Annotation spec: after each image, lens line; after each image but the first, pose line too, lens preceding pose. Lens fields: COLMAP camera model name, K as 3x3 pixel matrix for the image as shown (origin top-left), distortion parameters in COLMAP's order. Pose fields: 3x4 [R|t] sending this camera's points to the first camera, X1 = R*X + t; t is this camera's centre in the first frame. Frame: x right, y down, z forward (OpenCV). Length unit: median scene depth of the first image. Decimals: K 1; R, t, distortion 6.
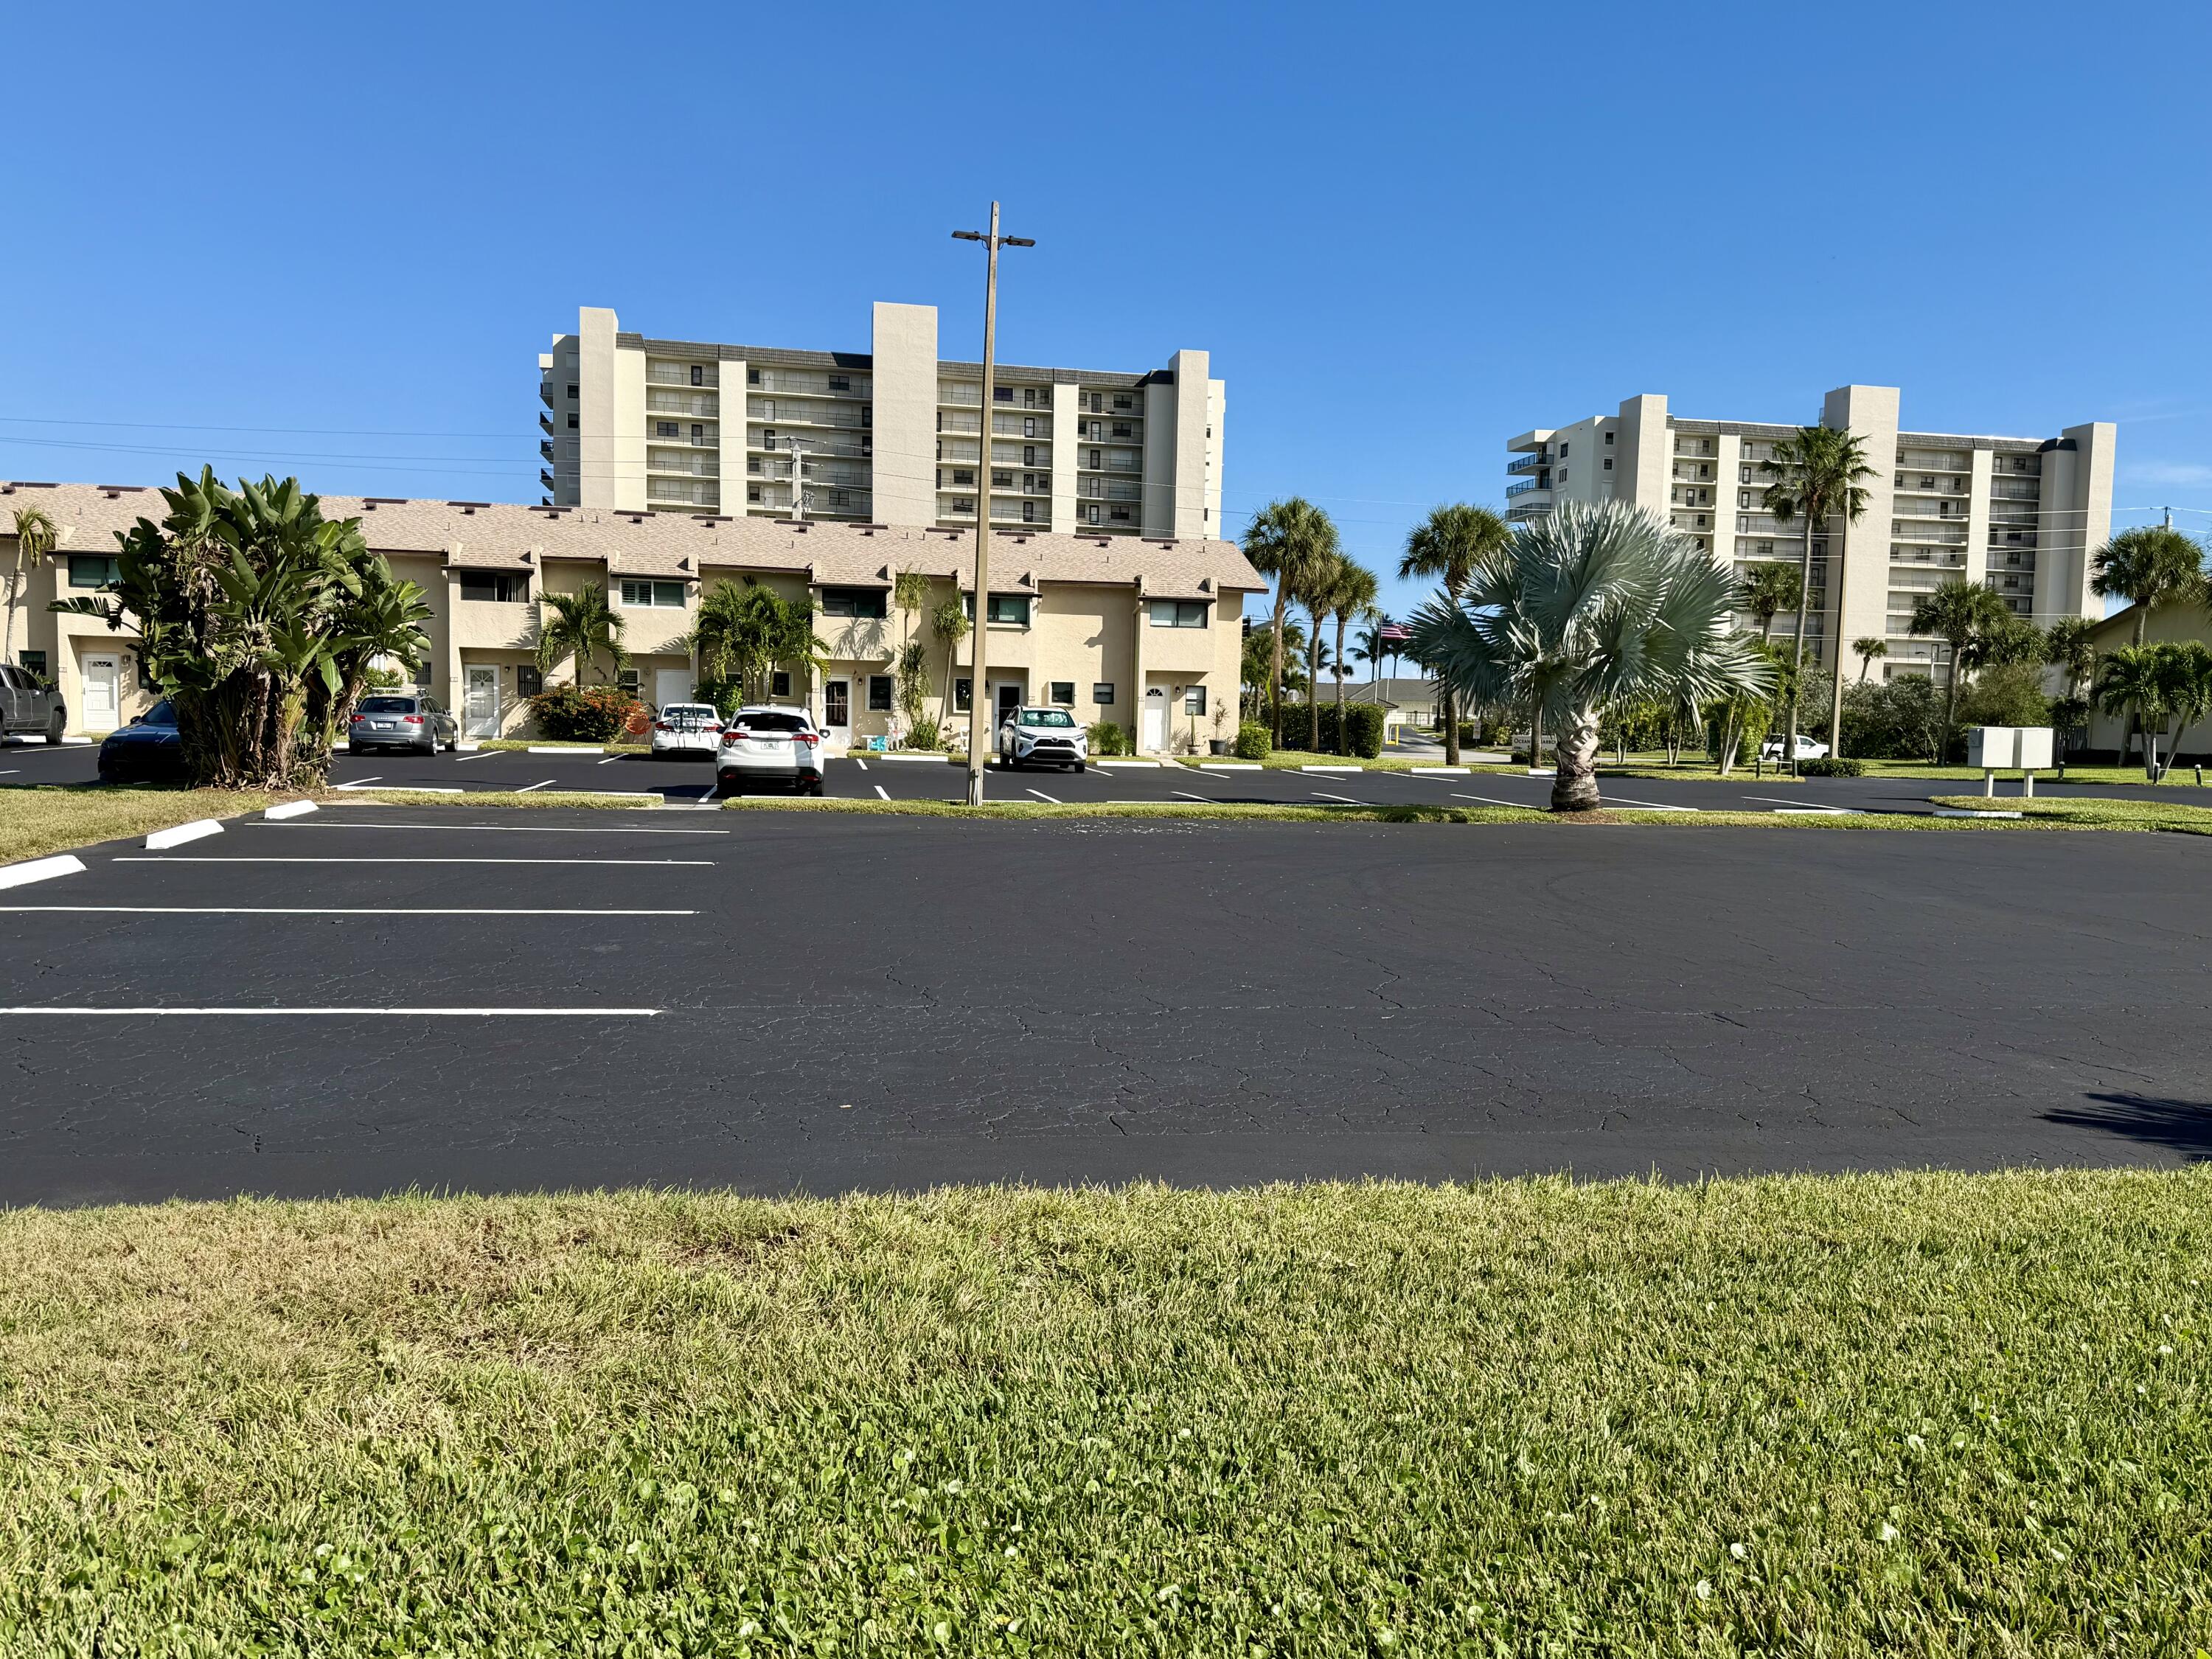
lens RADIAL K [[1583.3, 0, 1106.0], [0, 1583.3, 829.5], [0, 0, 1]] dist [0.054263, -0.004673]
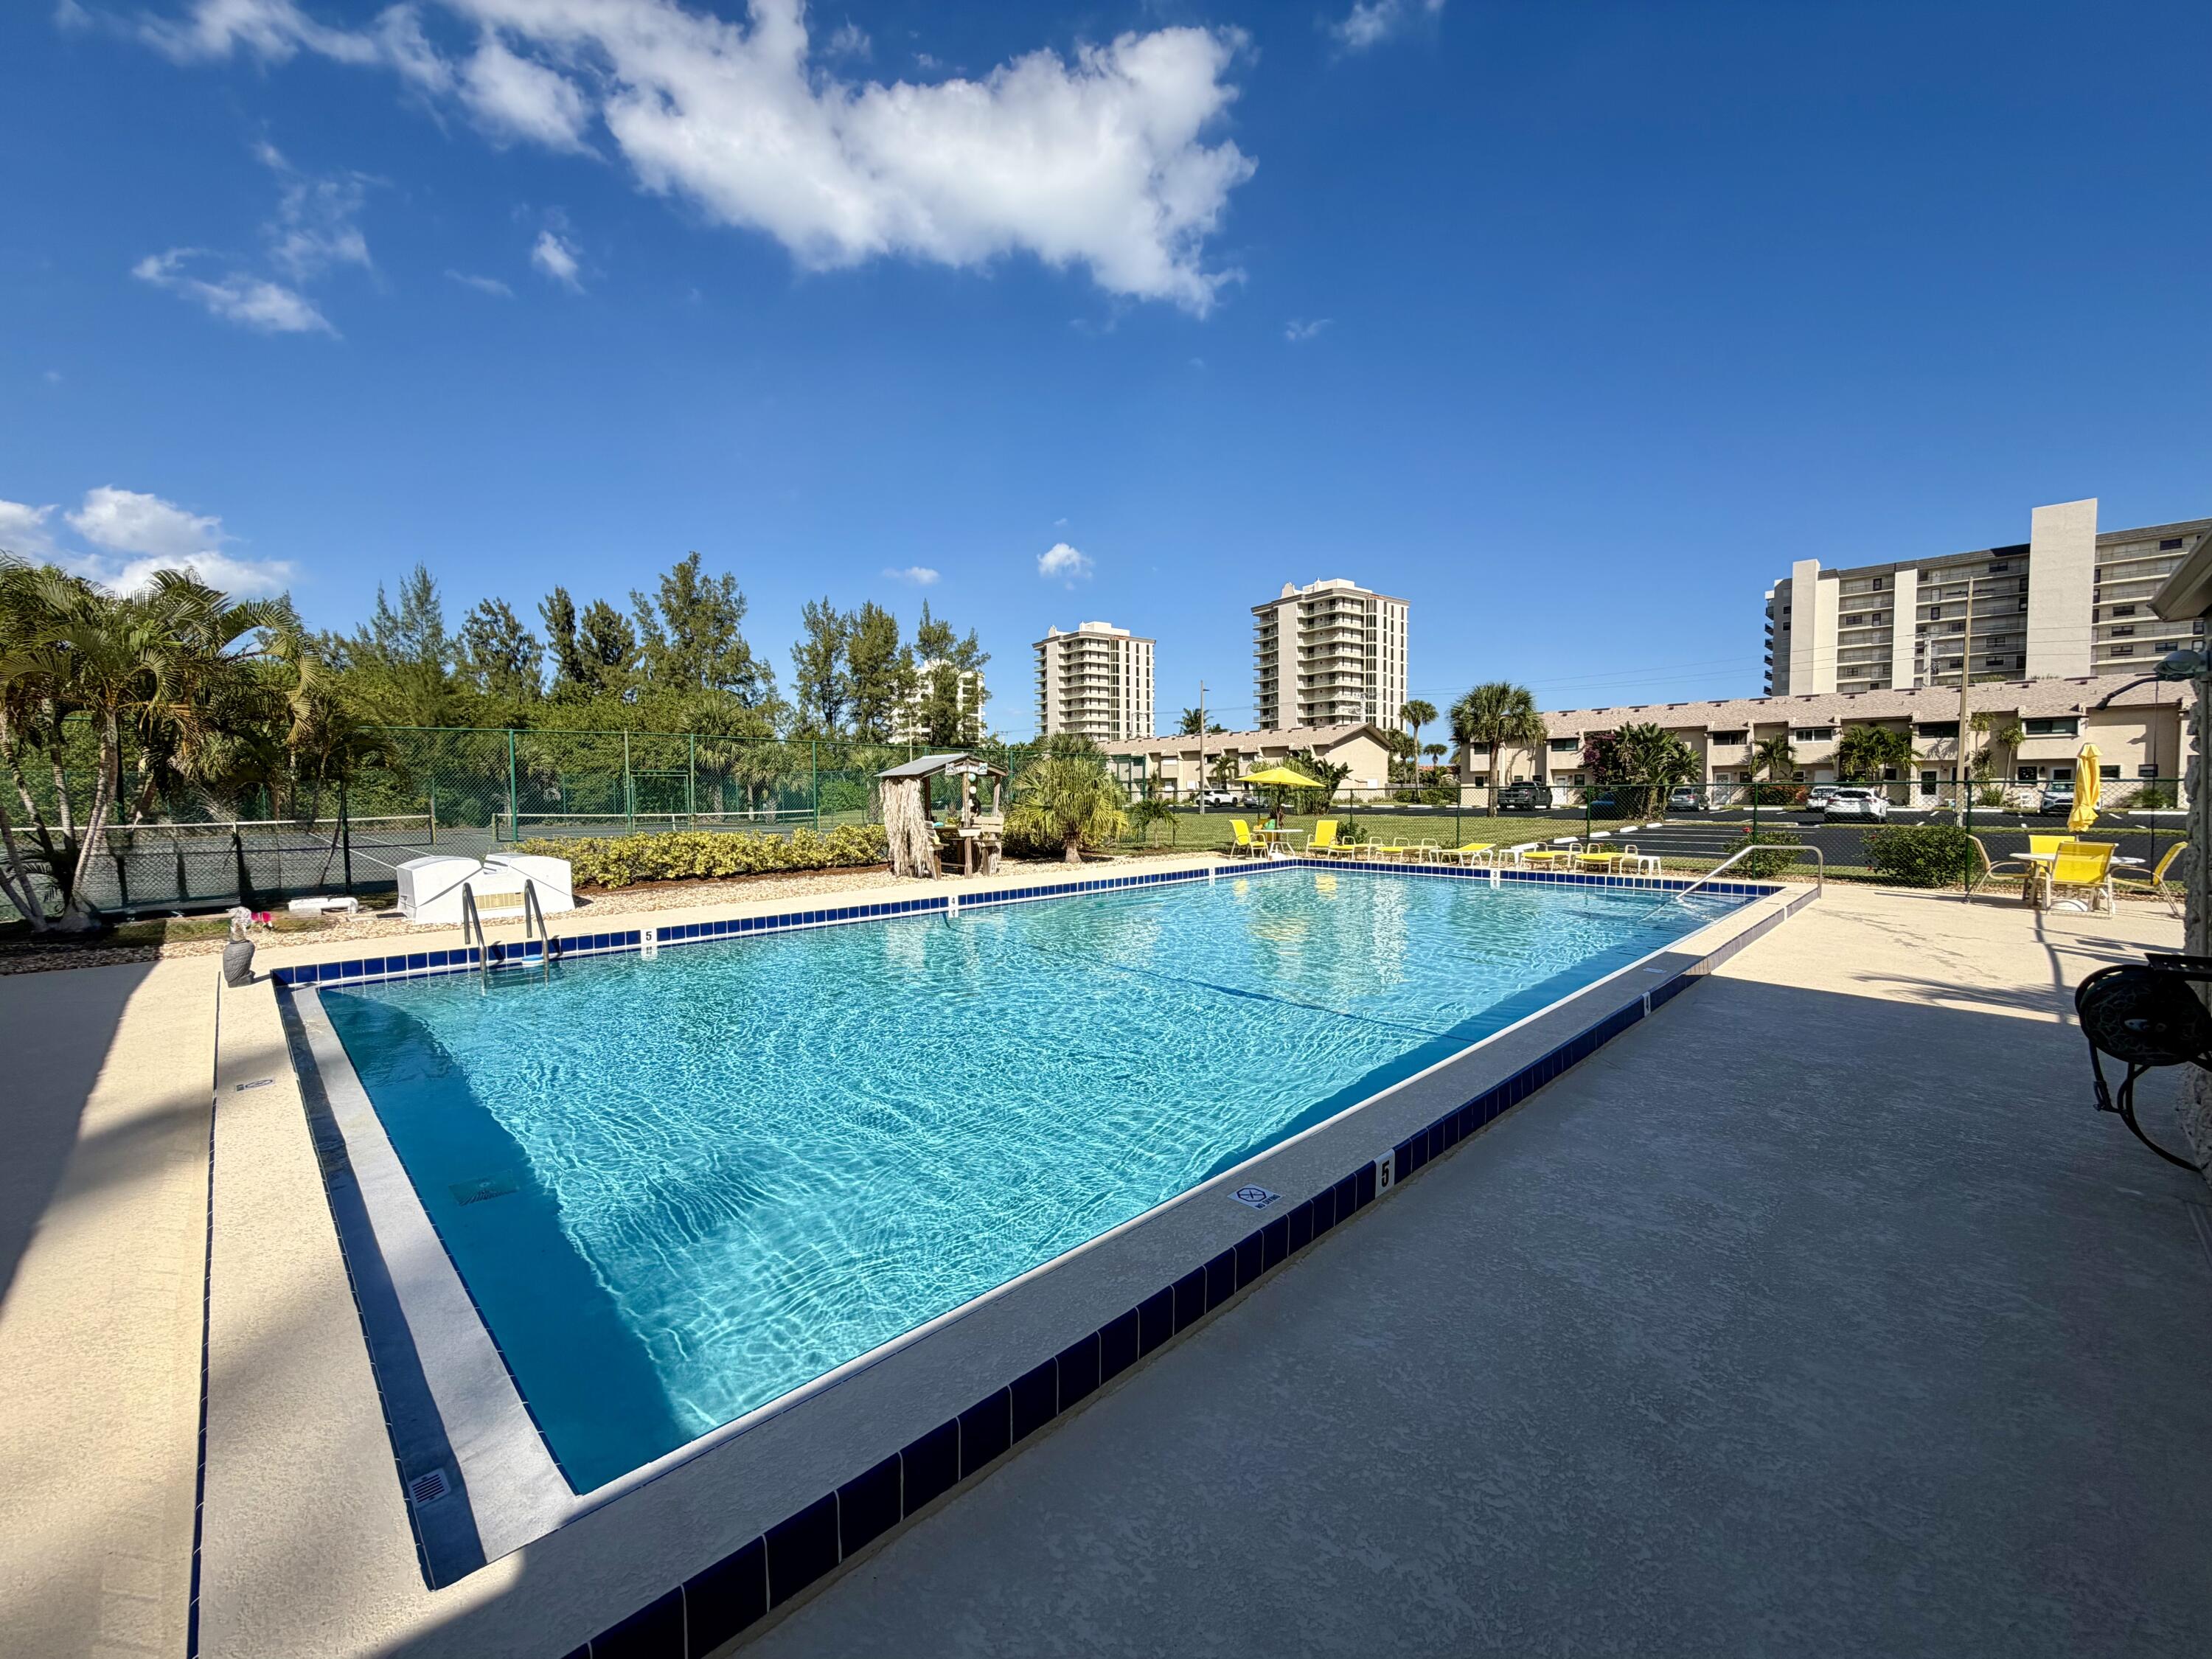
lens RADIAL K [[879.4, 0, 1106.0], [0, 879.4, 829.5], [0, 0, 1]] dist [0.008490, -0.000544]
pose [[0.554601, 0.005196, -0.832100, 0.177036], [-0.034114, 0.999282, -0.016498, 0.030322], [0.831417, 0.037536, 0.554379, -0.444100]]
